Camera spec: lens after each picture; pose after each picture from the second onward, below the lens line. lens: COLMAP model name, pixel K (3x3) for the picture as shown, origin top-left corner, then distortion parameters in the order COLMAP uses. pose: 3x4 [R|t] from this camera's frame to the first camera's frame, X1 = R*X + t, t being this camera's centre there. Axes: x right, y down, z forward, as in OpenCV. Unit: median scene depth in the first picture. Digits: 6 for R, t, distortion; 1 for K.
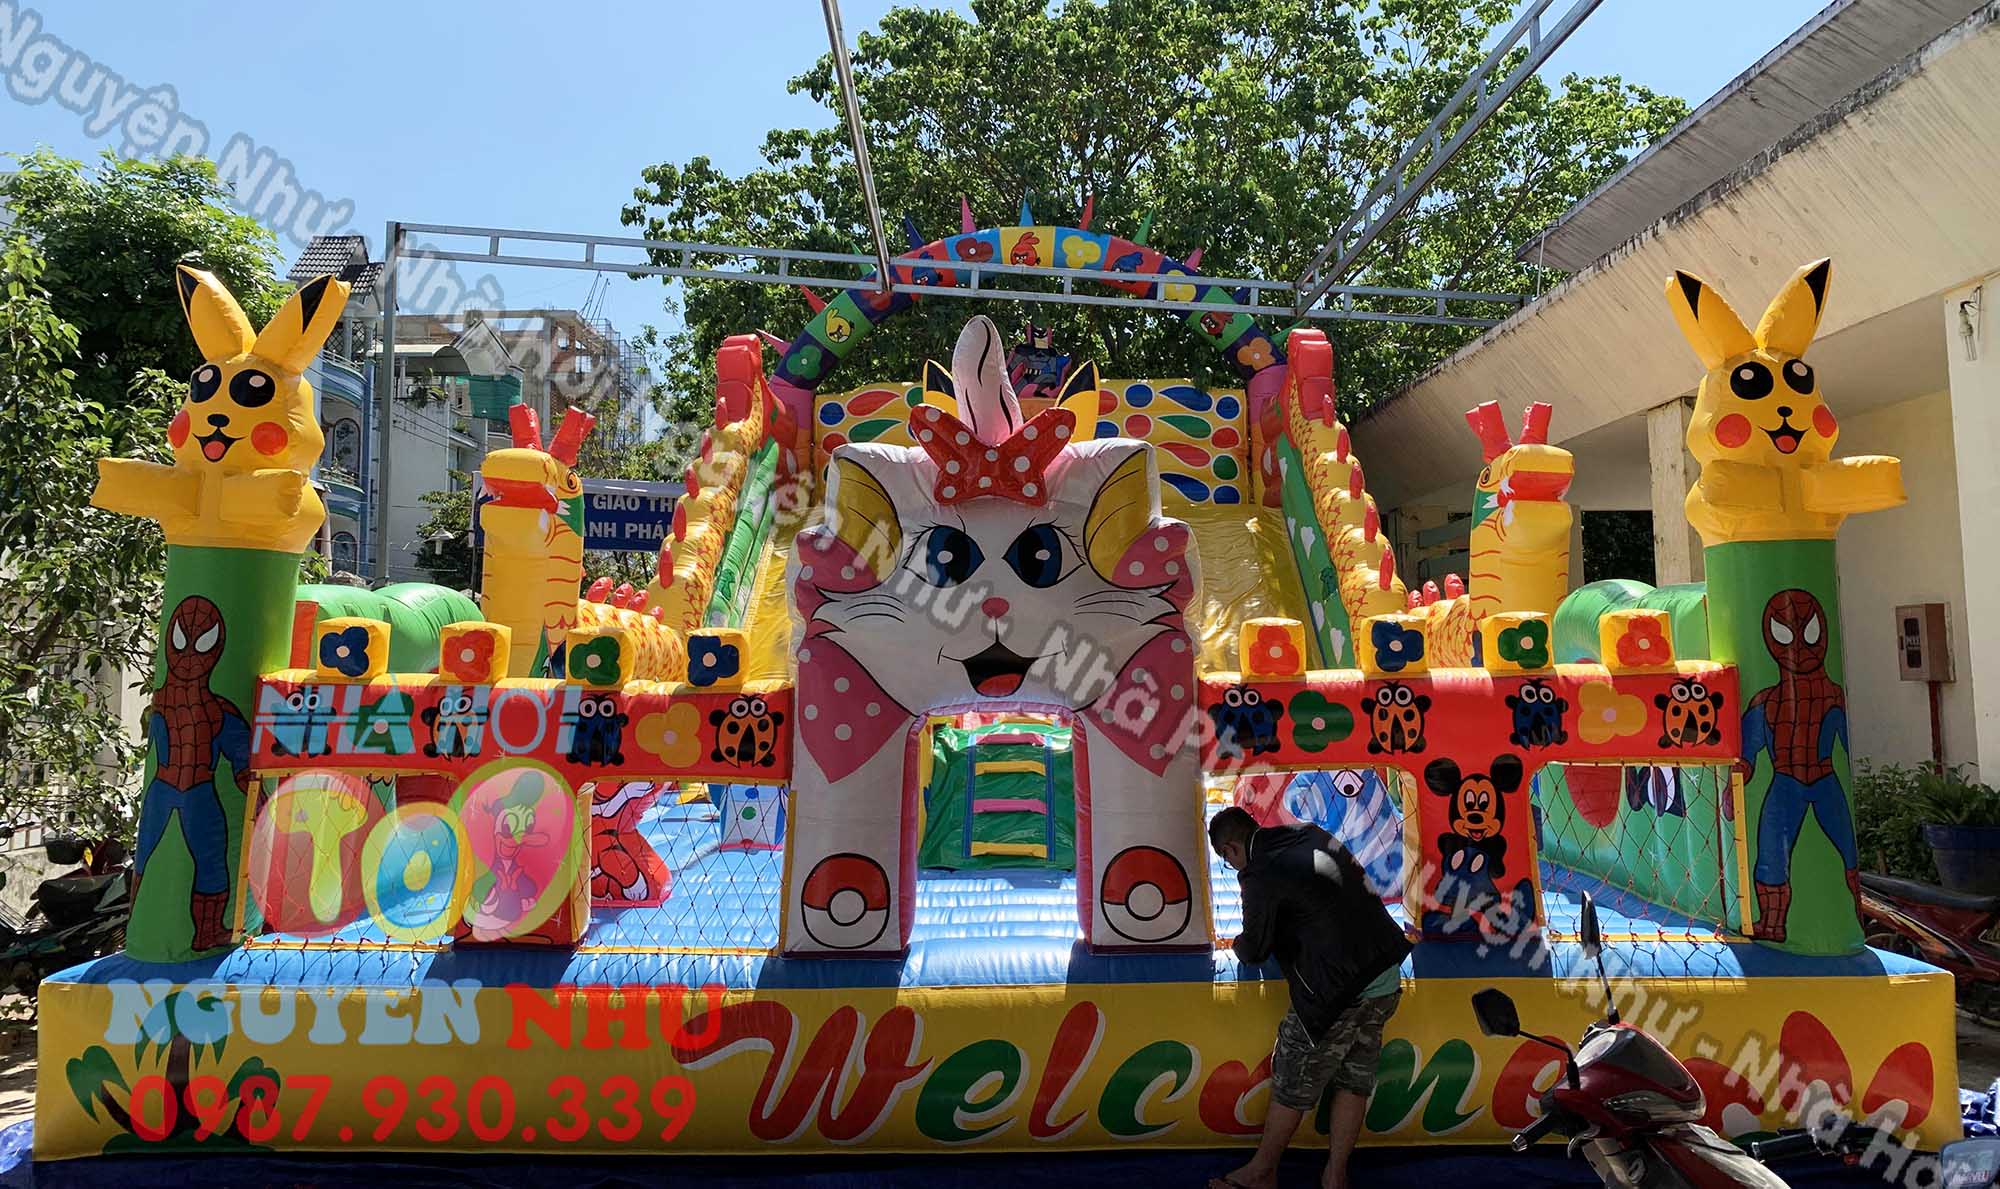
lens RADIAL K [[1582.8, 0, 997.2], [0, 1582.8, 507.0], [0, 0, 1]] dist [0.078210, -0.093132]
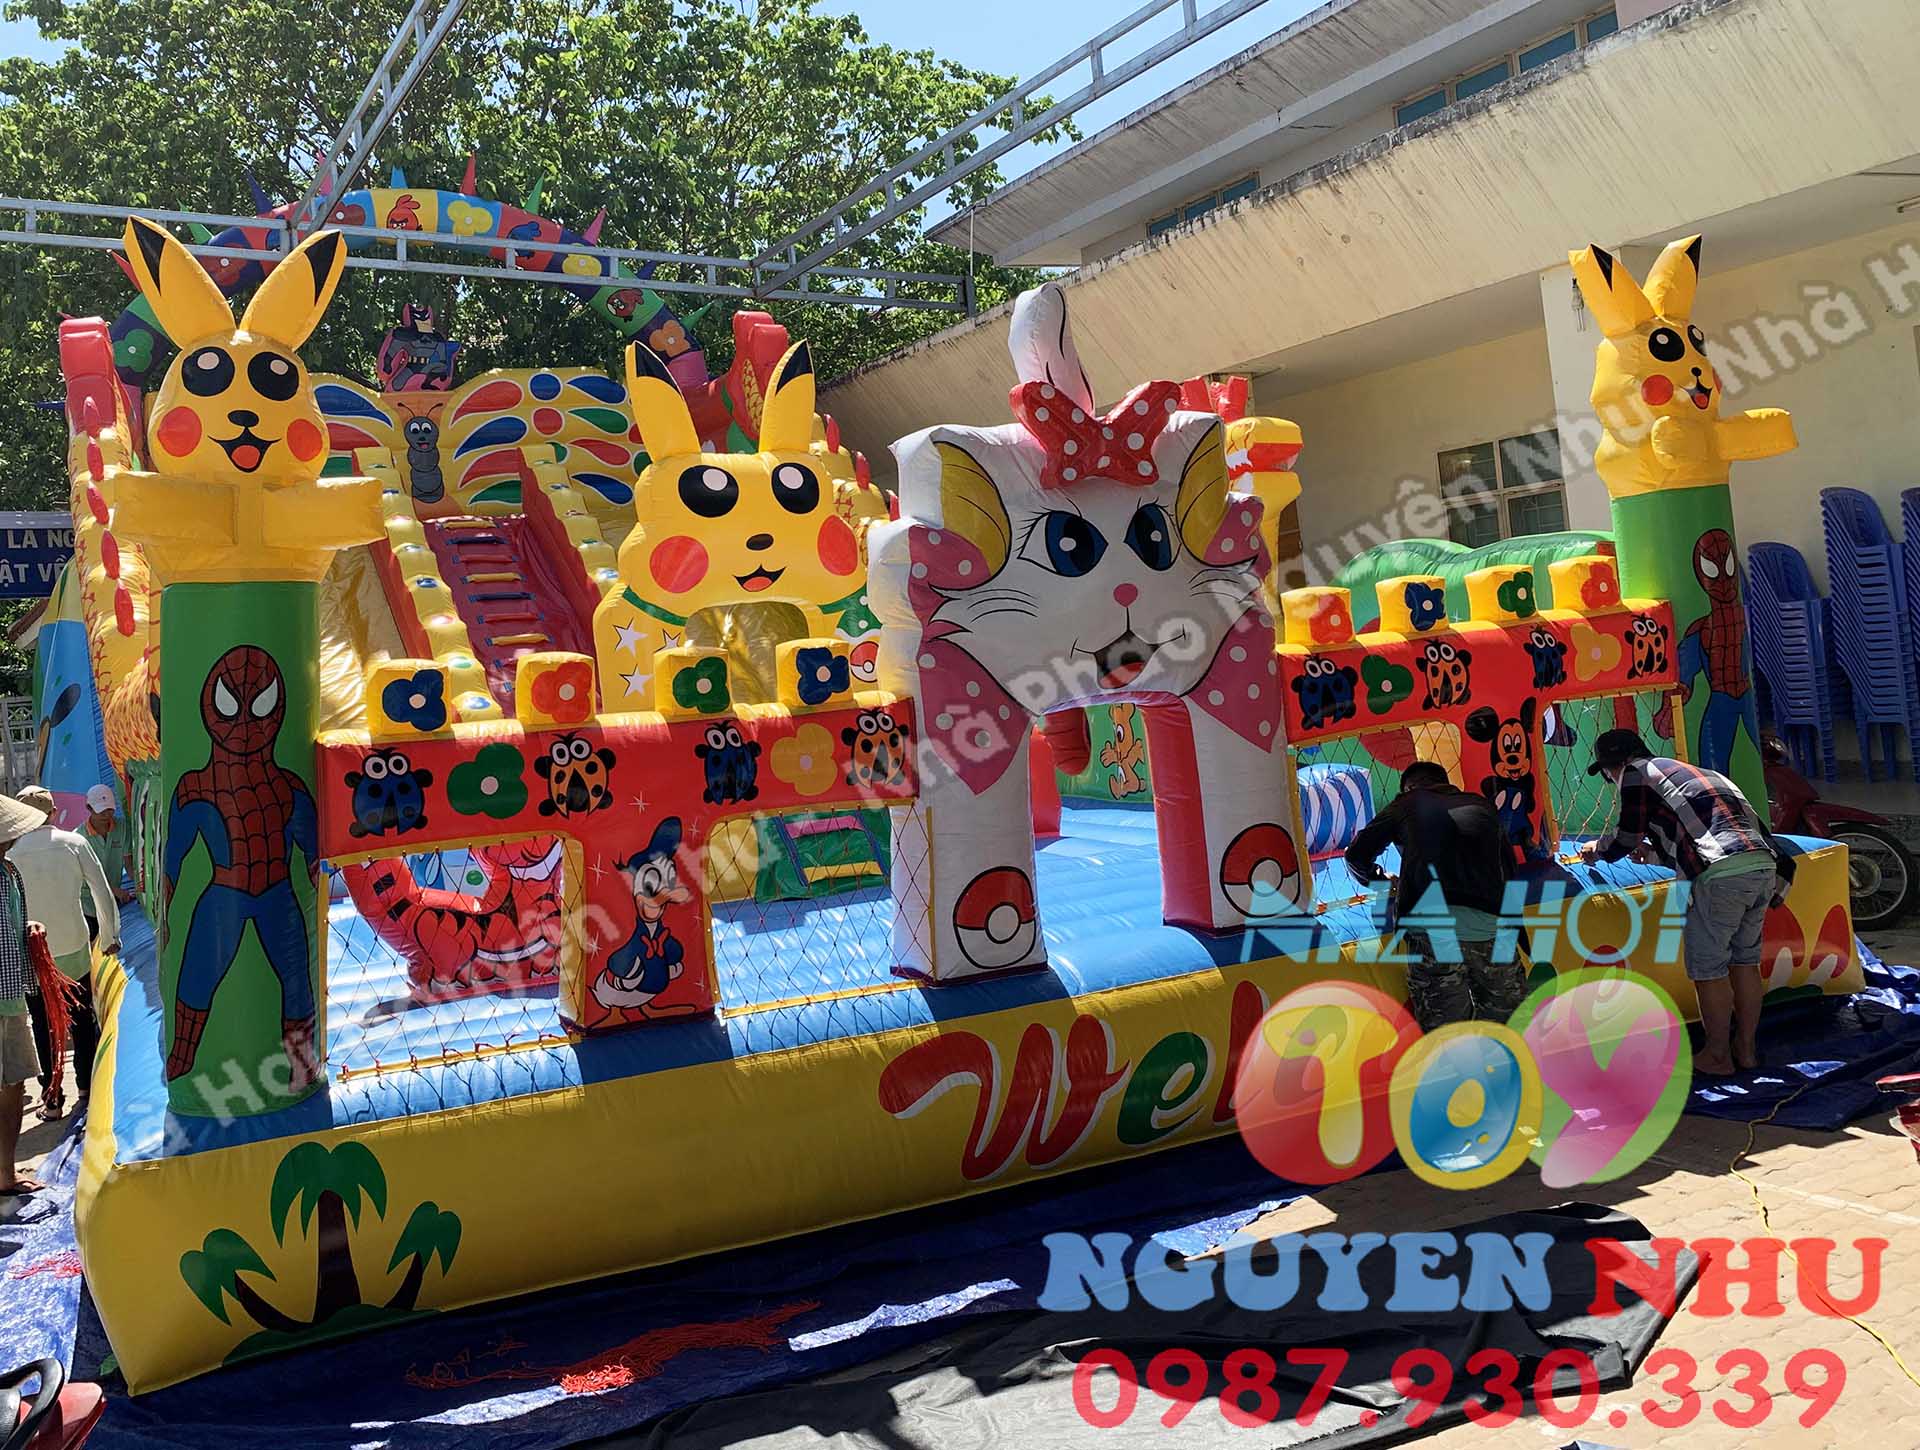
lens RADIAL K [[1769.4, 0, 805.8], [0, 1769.4, 614.0], [0, 0, 1]] dist [0.099220, -0.200561]
pose [[0.912738, -0.070960, 0.402335, -0.589708], [0.048885, 0.996695, 0.064887, -0.002602], [-0.405610, -0.039557, 0.913190, 0.100777]]
